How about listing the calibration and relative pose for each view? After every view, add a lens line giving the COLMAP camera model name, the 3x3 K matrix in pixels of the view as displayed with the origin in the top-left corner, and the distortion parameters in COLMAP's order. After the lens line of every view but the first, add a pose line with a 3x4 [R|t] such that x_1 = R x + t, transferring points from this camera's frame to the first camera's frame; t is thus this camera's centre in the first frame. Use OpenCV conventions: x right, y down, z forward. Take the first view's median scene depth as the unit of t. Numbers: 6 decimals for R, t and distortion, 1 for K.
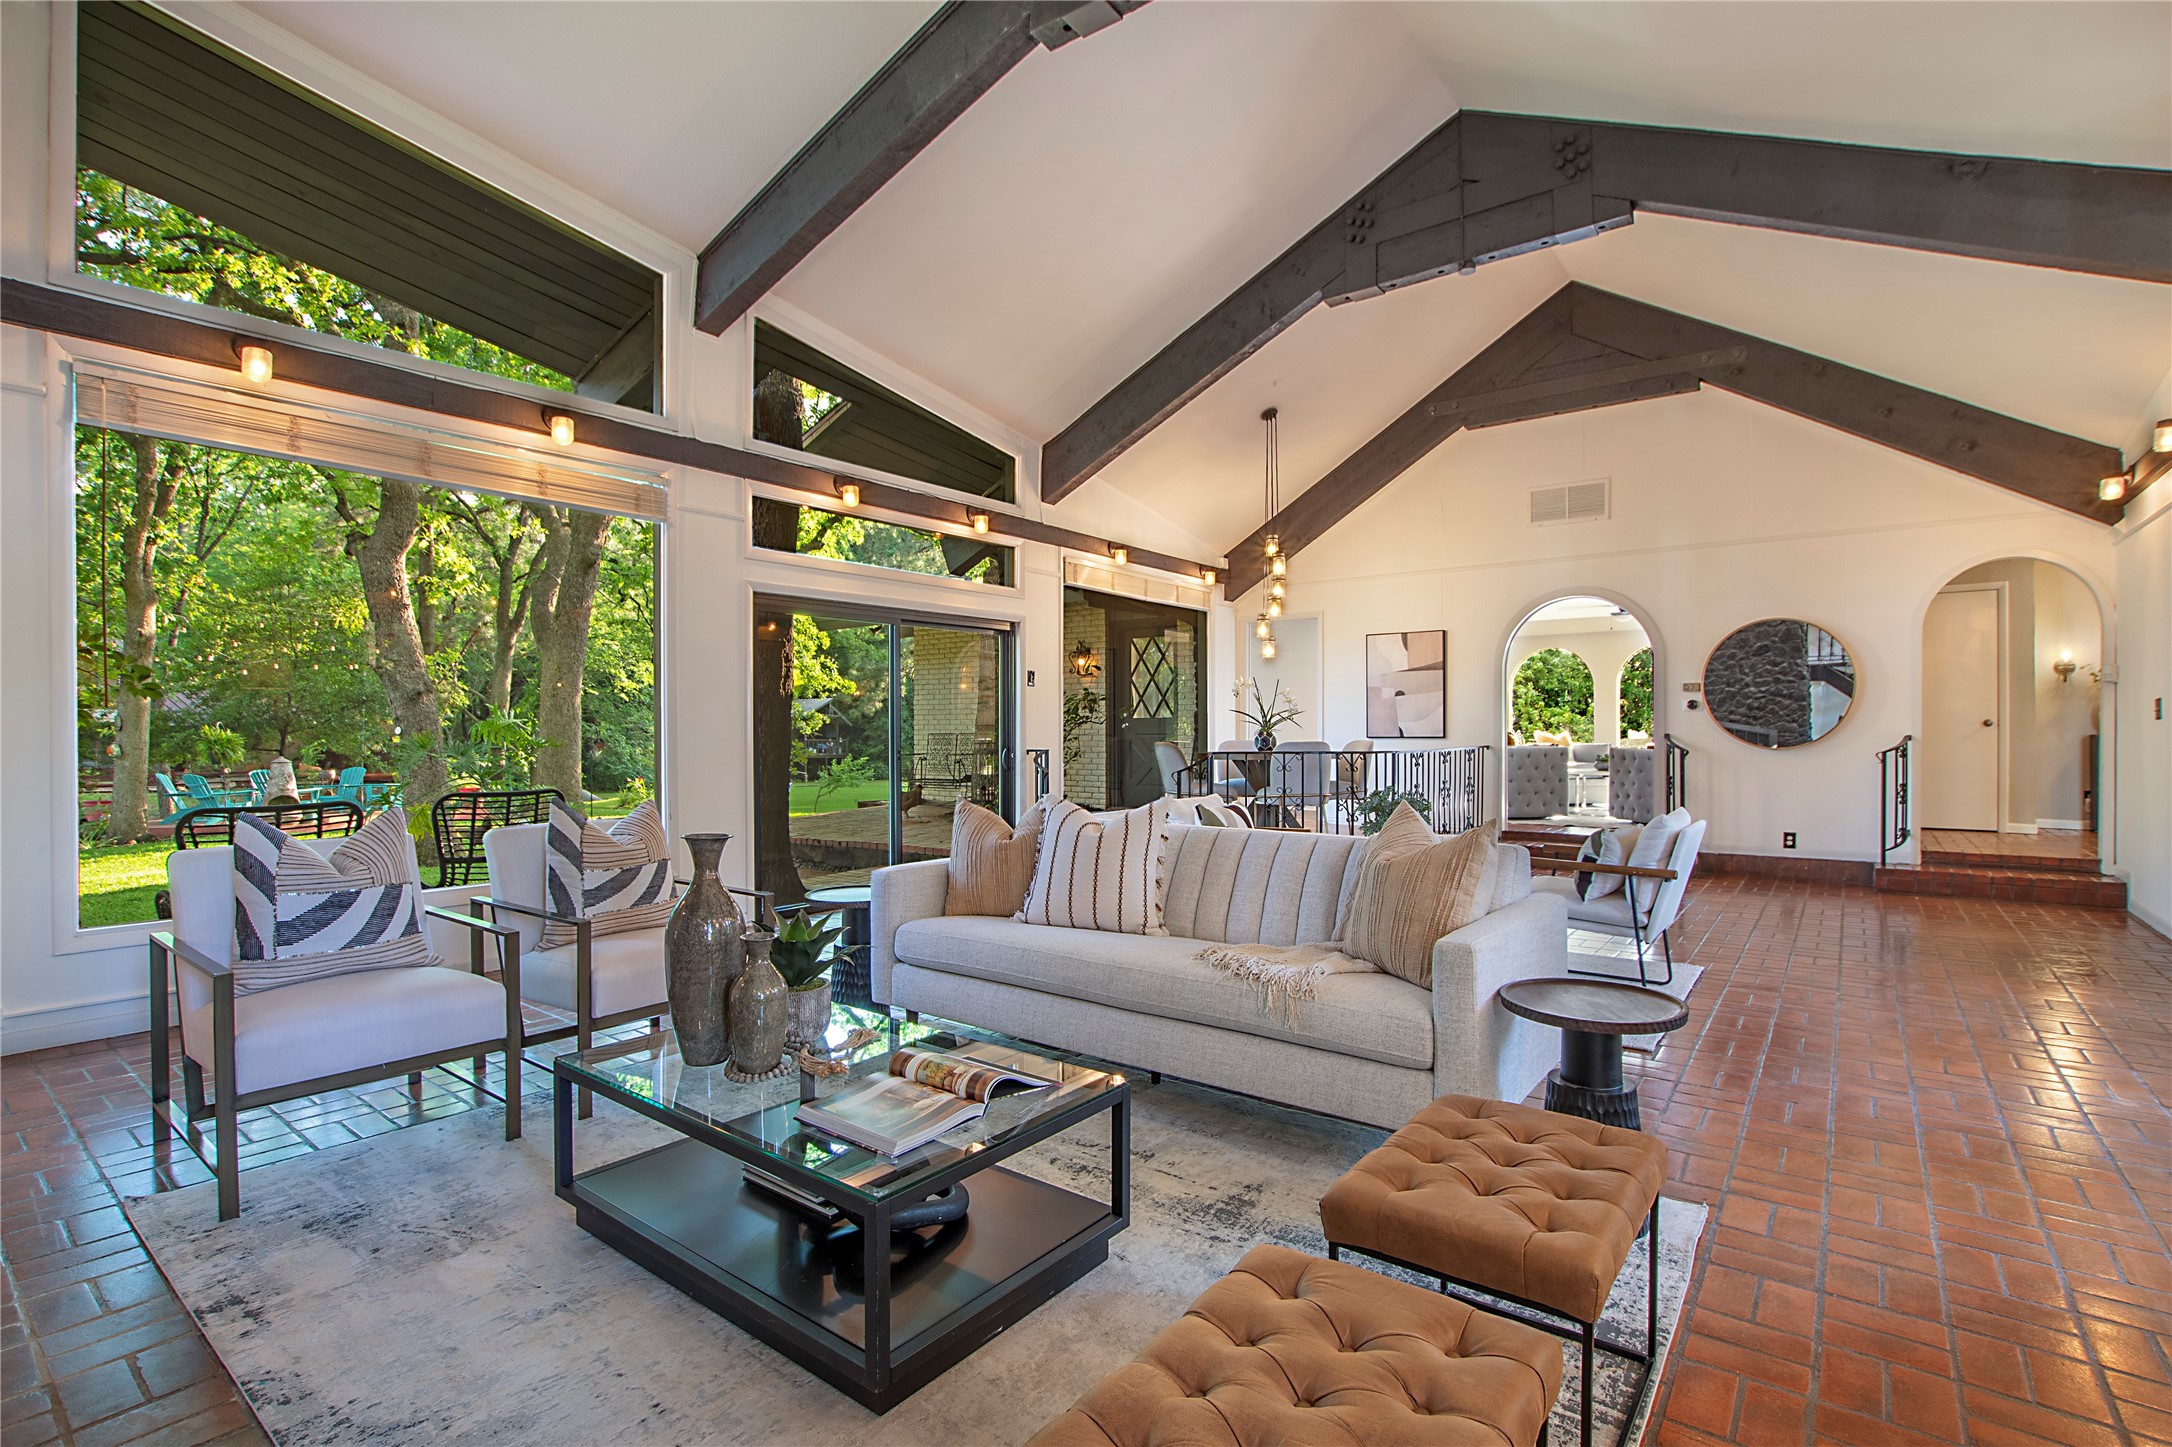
lens RADIAL K [[1007.1, 0, 1089.7], [0, 1007.1, 732.2], [0, 0, 1]] dist [-0.027305, -0.000936]
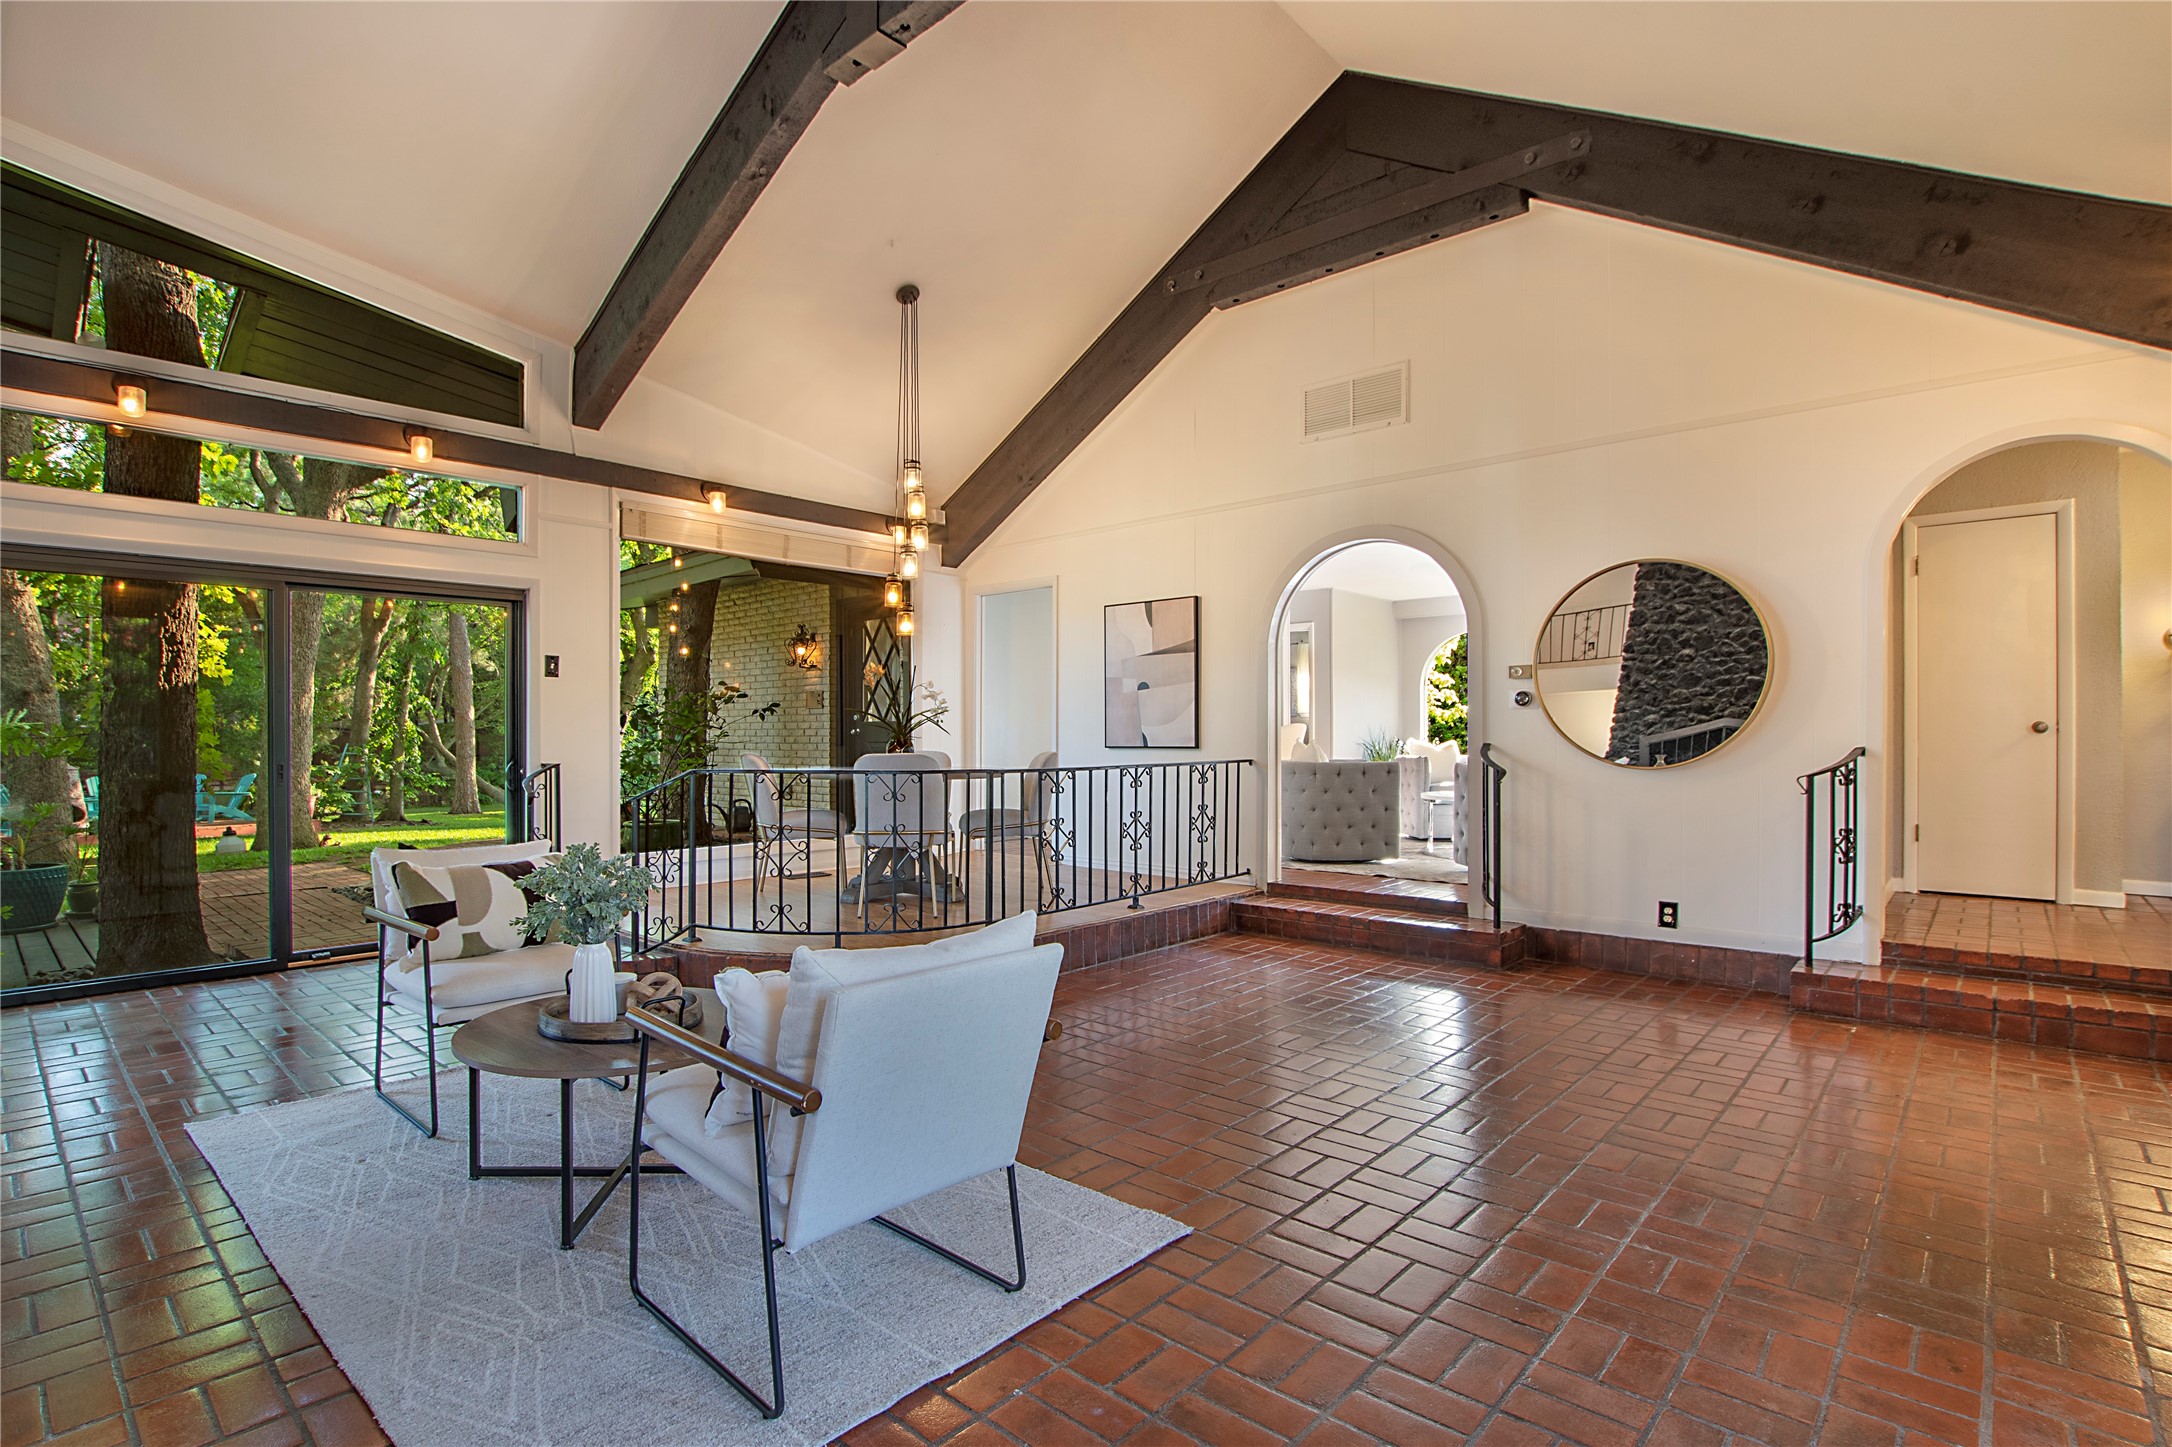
lens RADIAL K [[1048.8, 0, 991.4], [0, 1048.8, 737.8], [0, 0, 1]] dist [-0.025411, 0.000736]
pose [[0.992297, 0.000966, -0.123879, 0.347883], [-0.001043, 0.999999, -0.000557, -0.001619], [0.123879, 0.000681, 0.992297, 0.287187]]
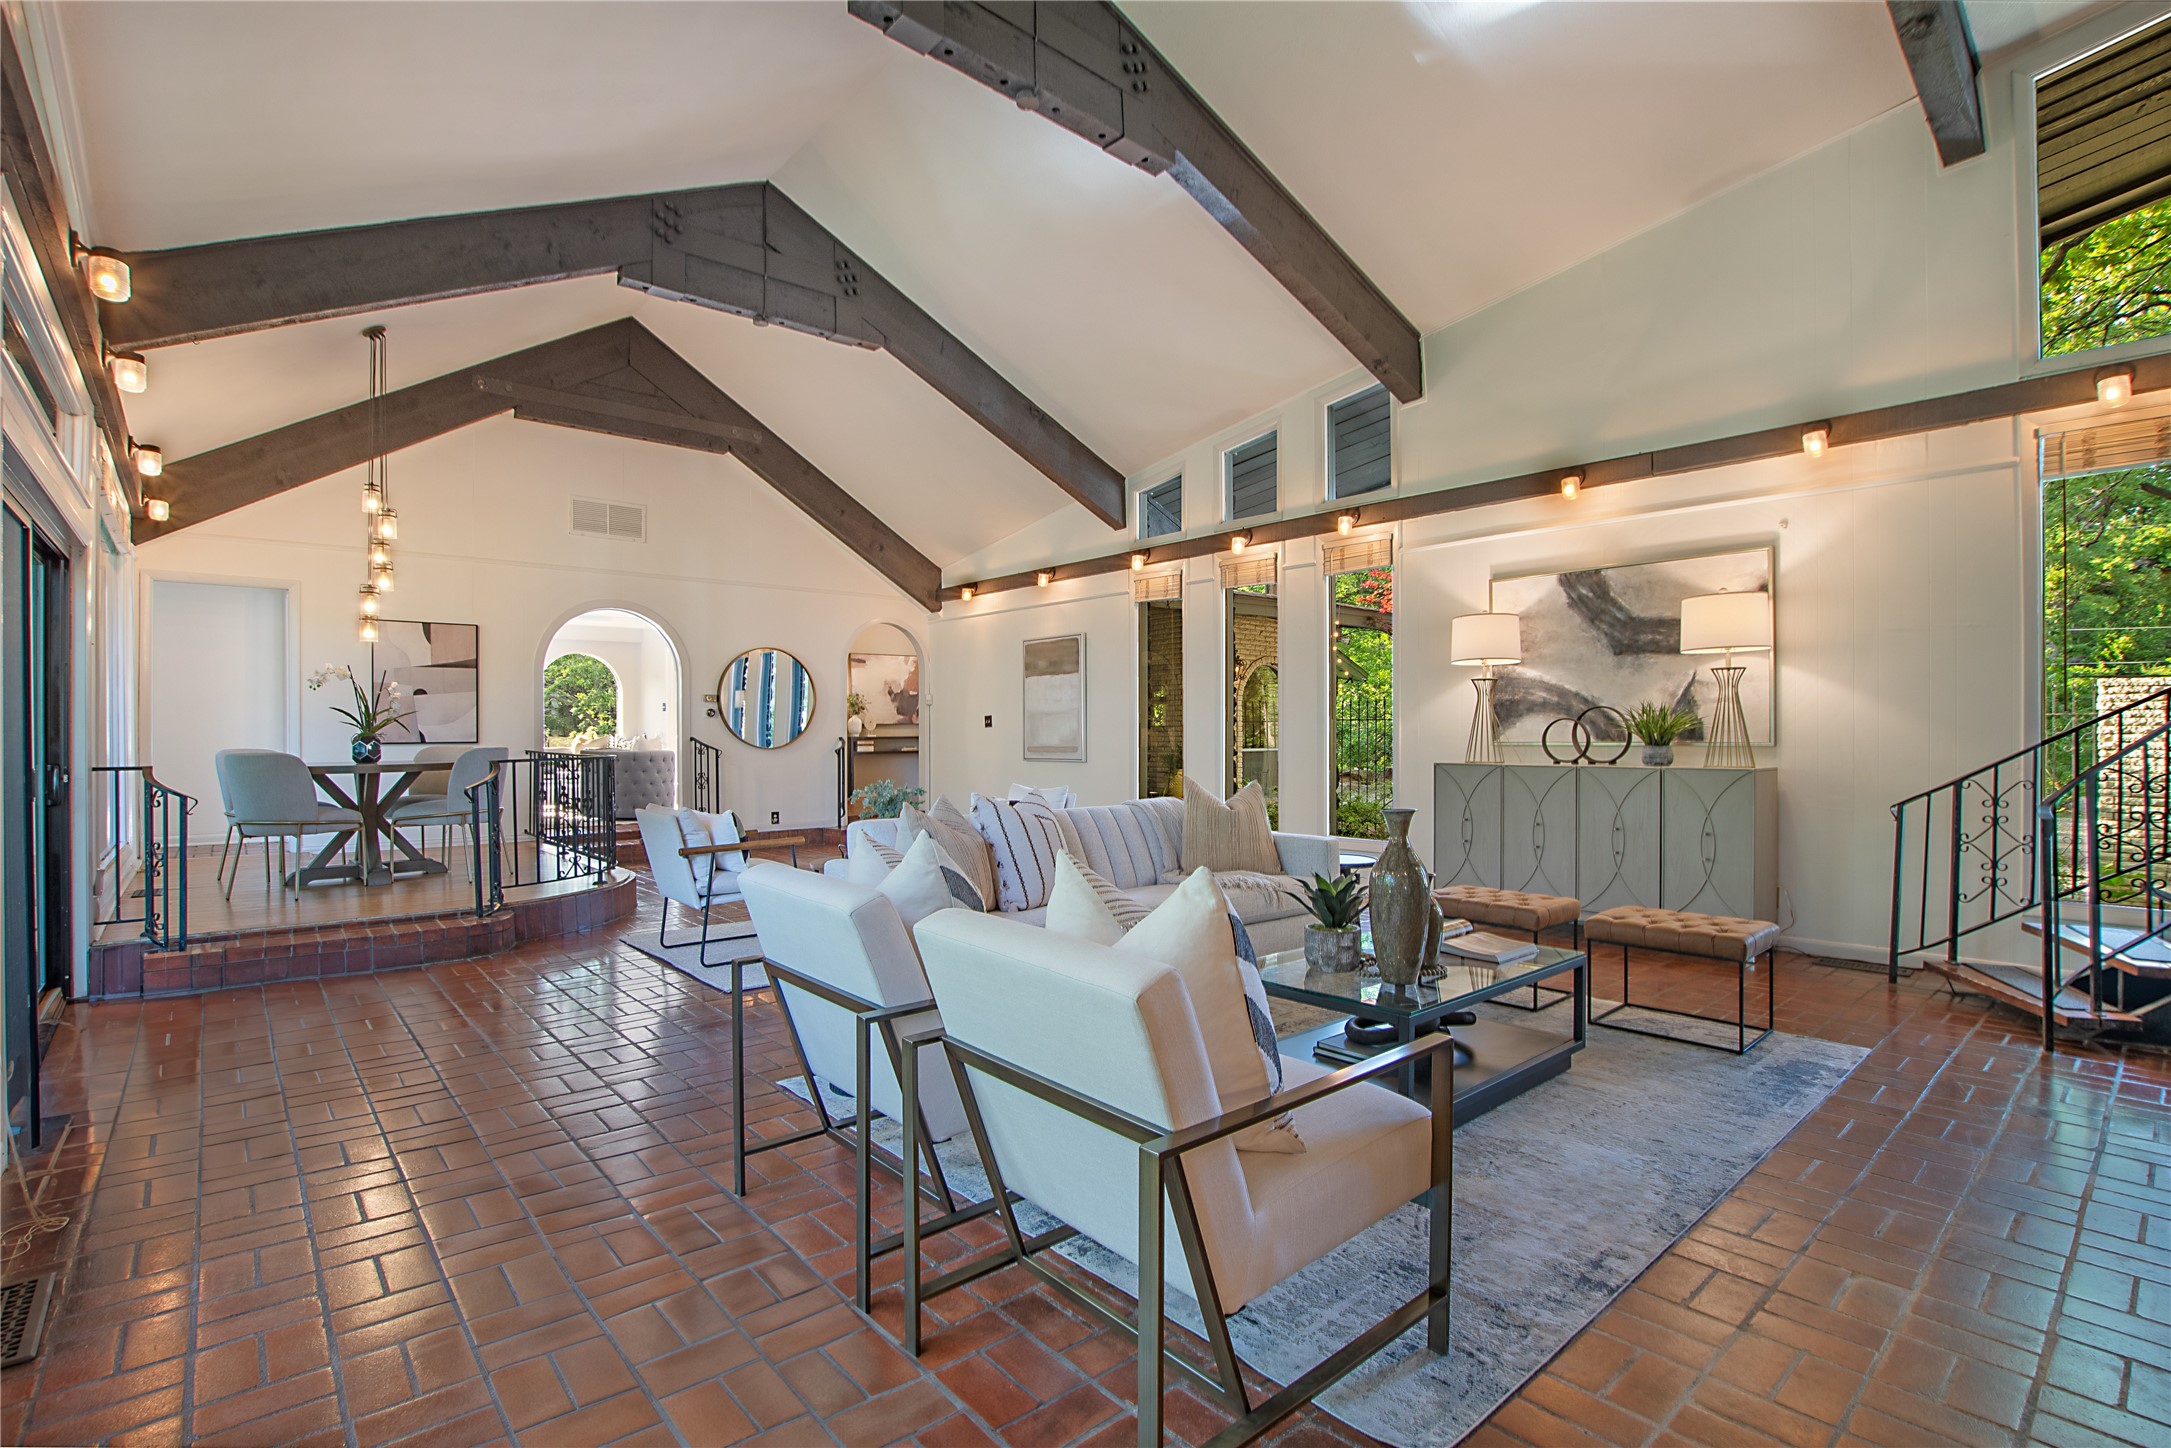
lens RADIAL K [[1006.7, 0, 1089.2], [0, 1006.7, 732.7], [0, 0, 1]] dist [-0.027305, -0.000936]
pose [[0.192944, -0.000729, 0.981210, -0.494792], [0.004532, 0.999990, -0.000148, -0.001286], [-0.981199, 0.004475, 0.192945, 0.321898]]
